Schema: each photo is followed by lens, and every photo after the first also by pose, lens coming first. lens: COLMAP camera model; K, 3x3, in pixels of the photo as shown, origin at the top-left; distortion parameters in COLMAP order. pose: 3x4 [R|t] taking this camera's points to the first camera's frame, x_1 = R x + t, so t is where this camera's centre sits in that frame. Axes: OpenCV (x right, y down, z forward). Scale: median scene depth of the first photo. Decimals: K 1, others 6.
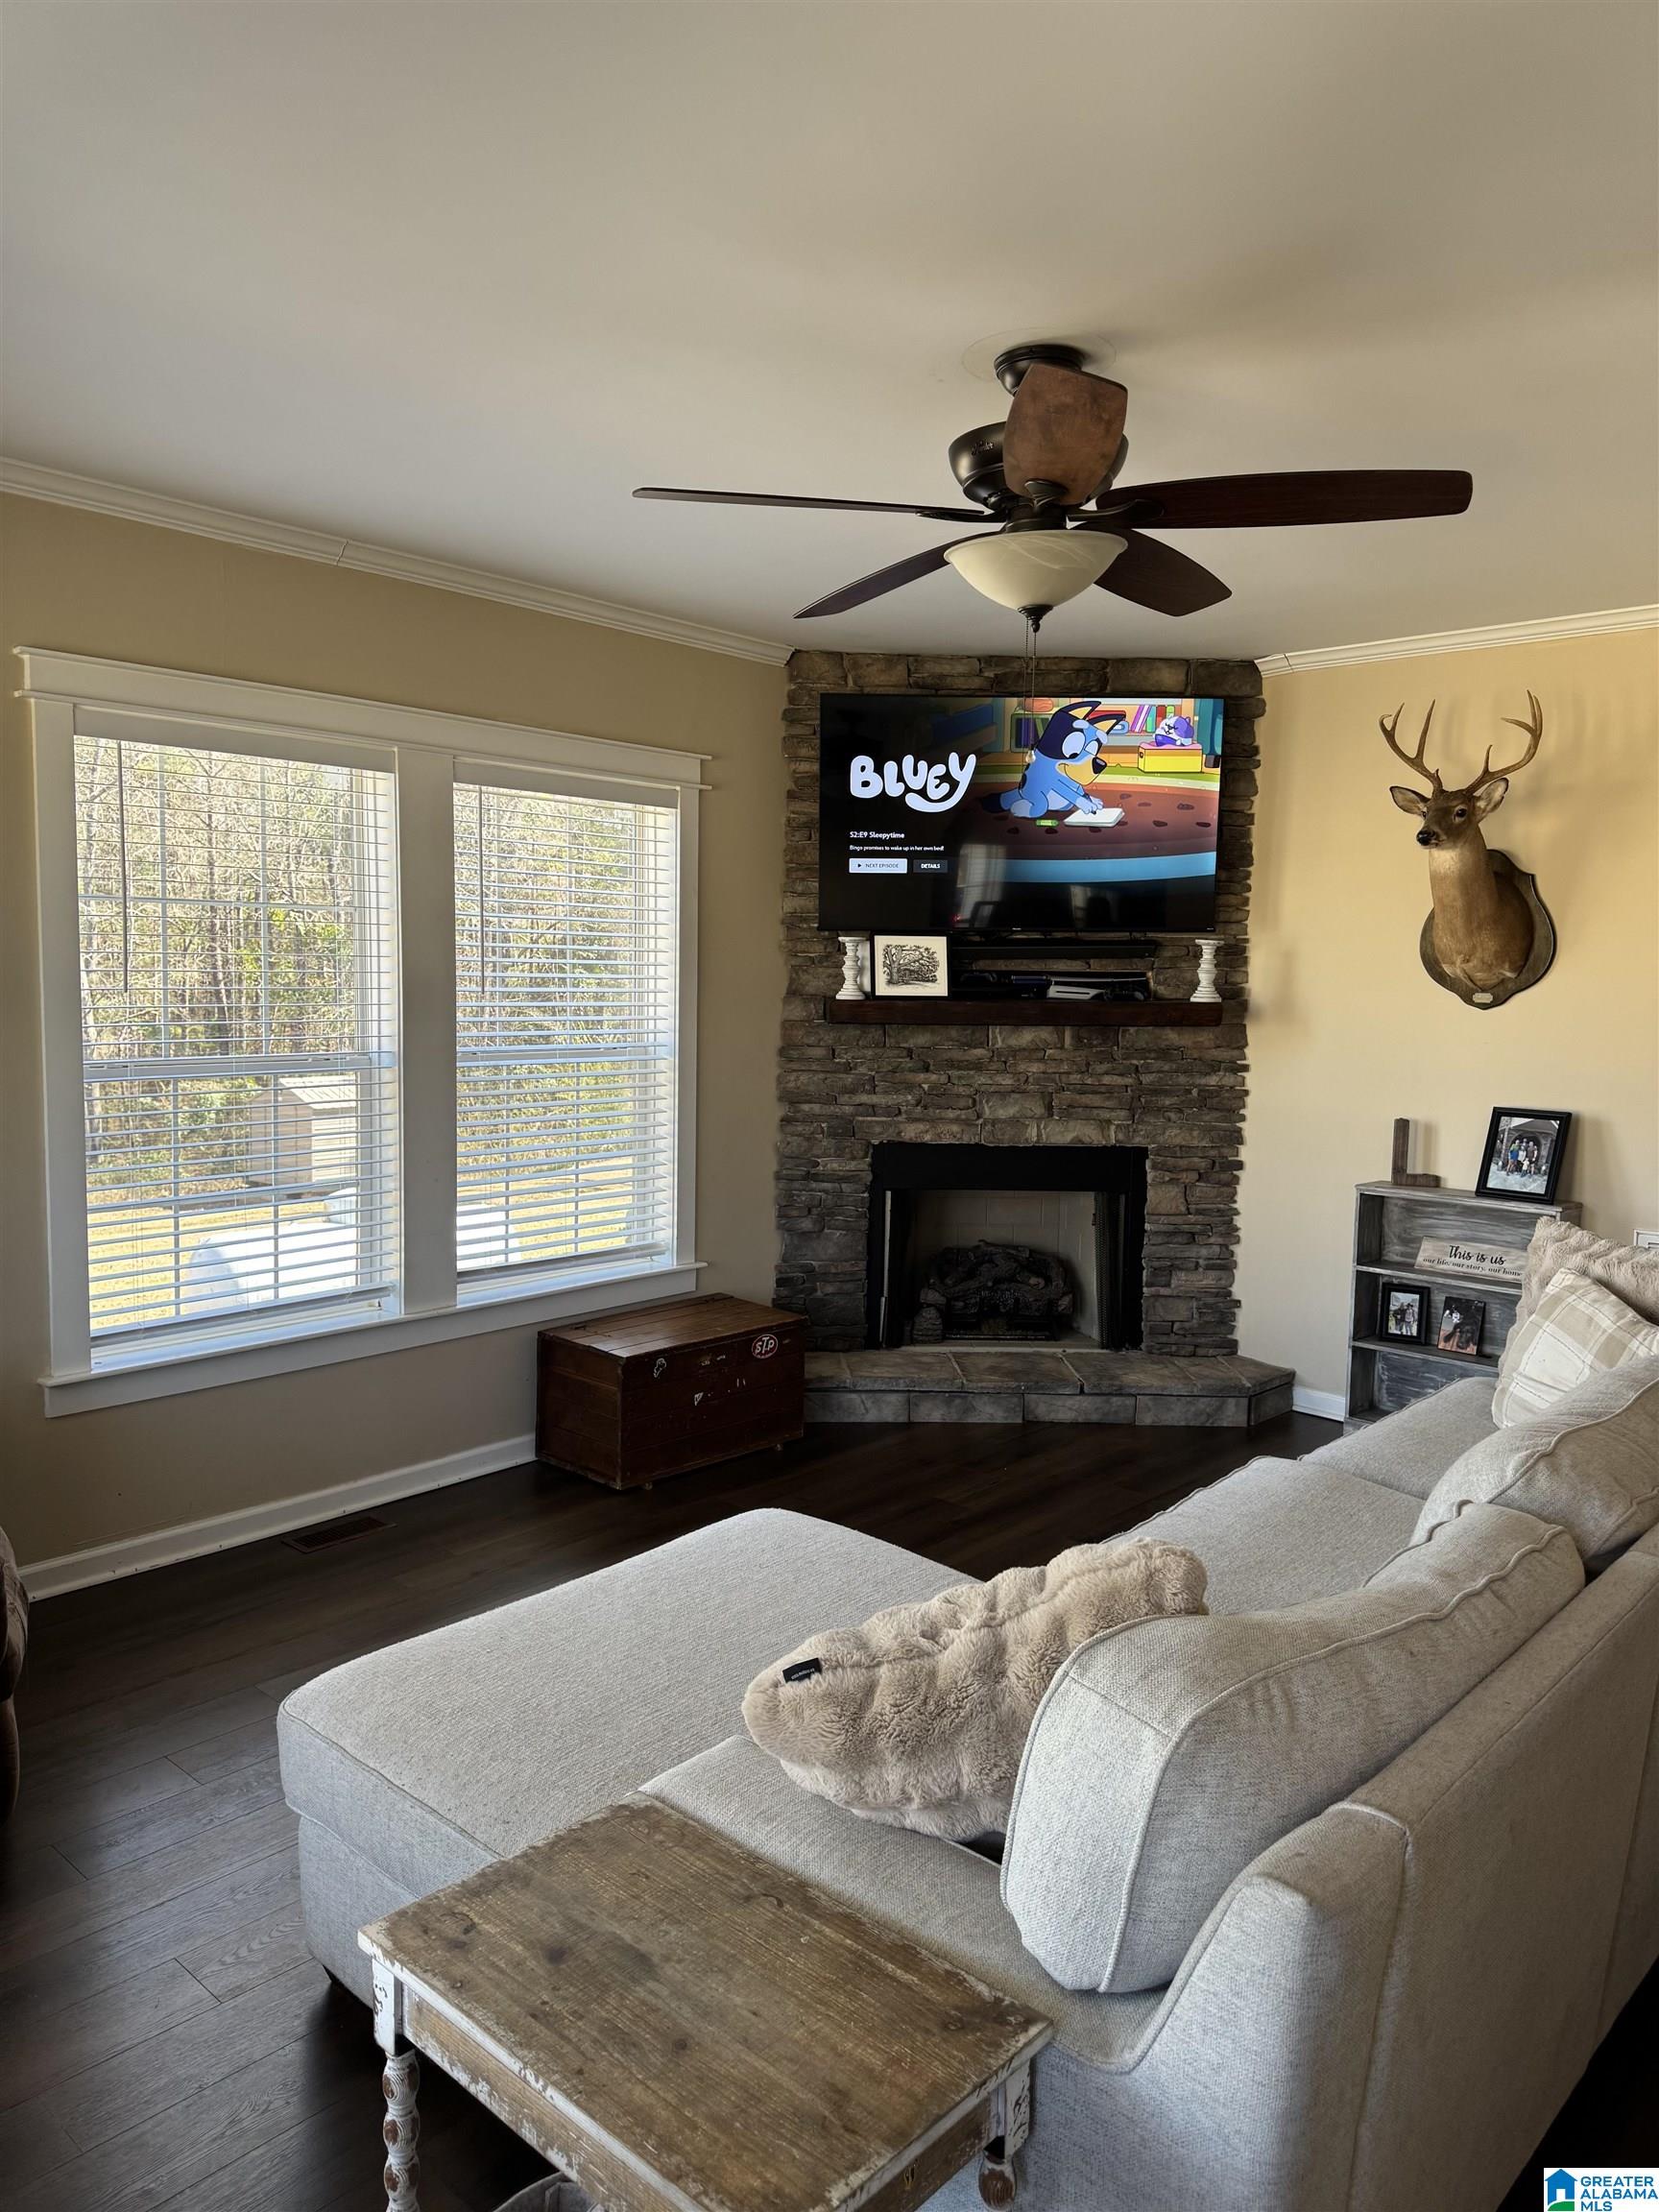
lens RADIAL K [[1526.8, 0, 829.5], [0, 1526.8, 1106.0], [0, 0, 1]] dist [0.005764, -0.000115]
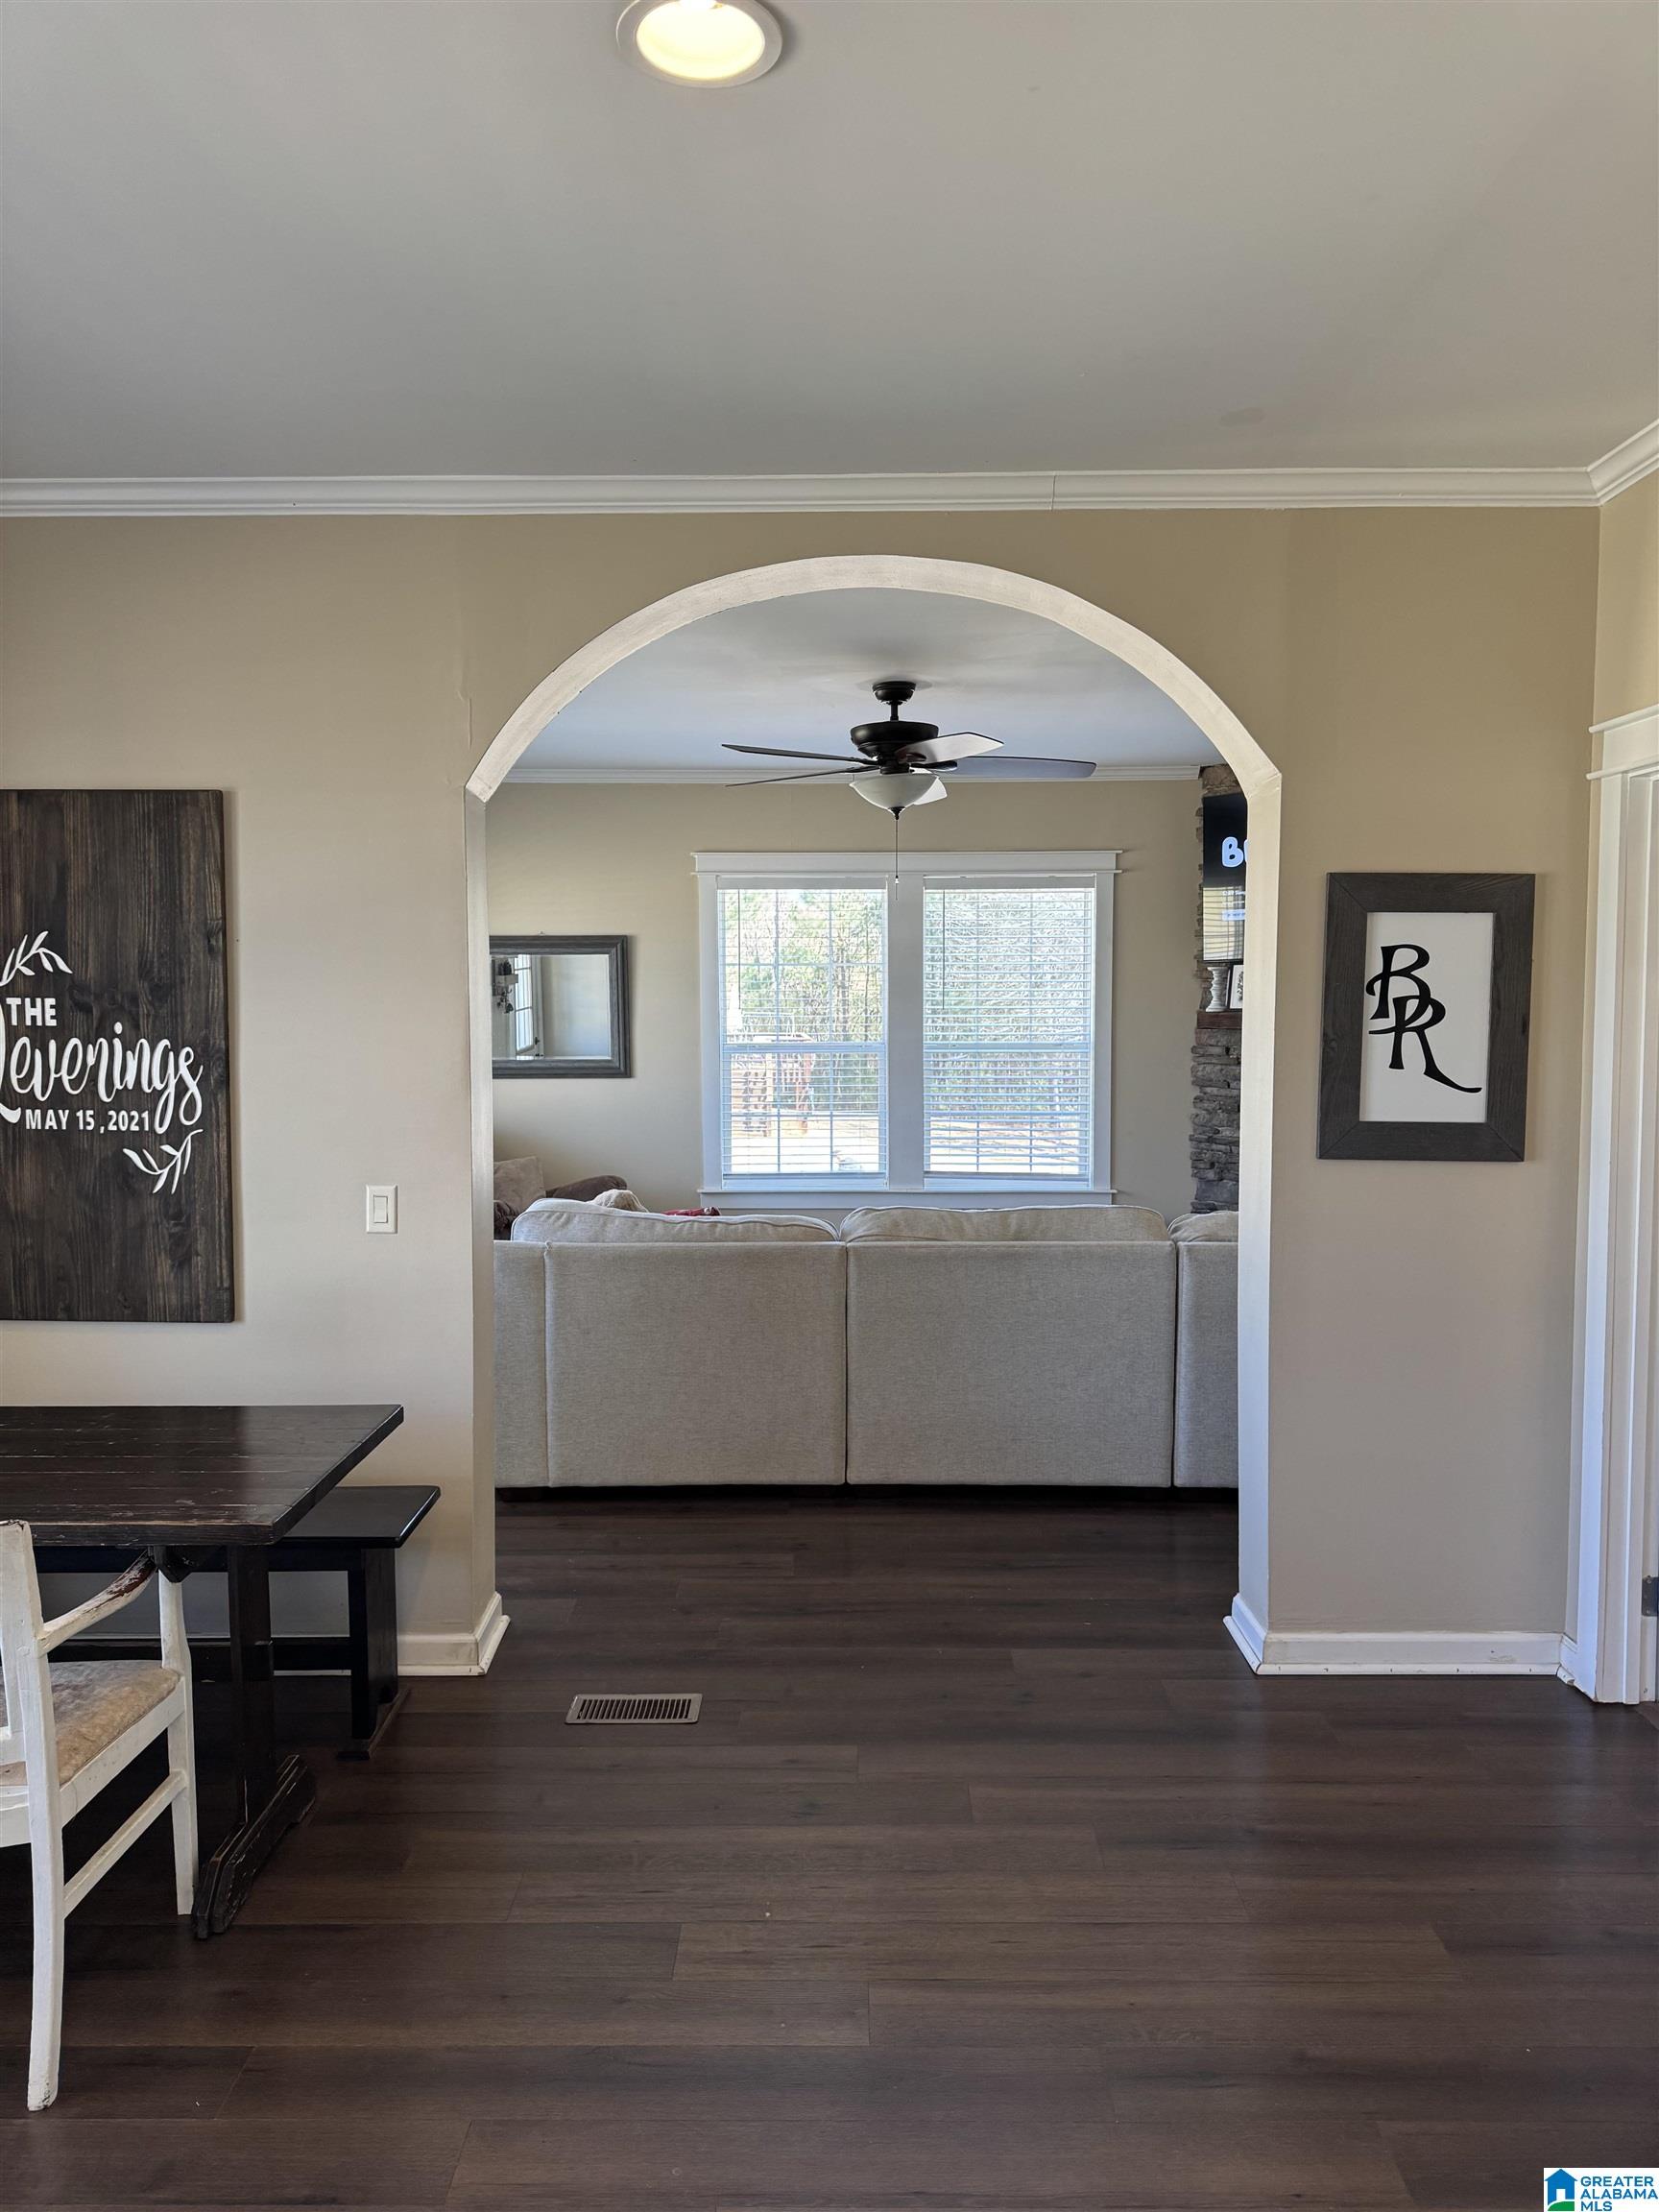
lens RADIAL K [[1526.8, 0, 829.5], [0, 1526.8, 1106.0], [0, 0, 1]] dist [0.005764, -0.000115]
pose [[0.625804, 0.043649, -0.778758, 0.899162], [-0.054325, 0.998447, 0.012308, 0.018157], [0.778086, 0.034604, 0.627204, -0.150012]]
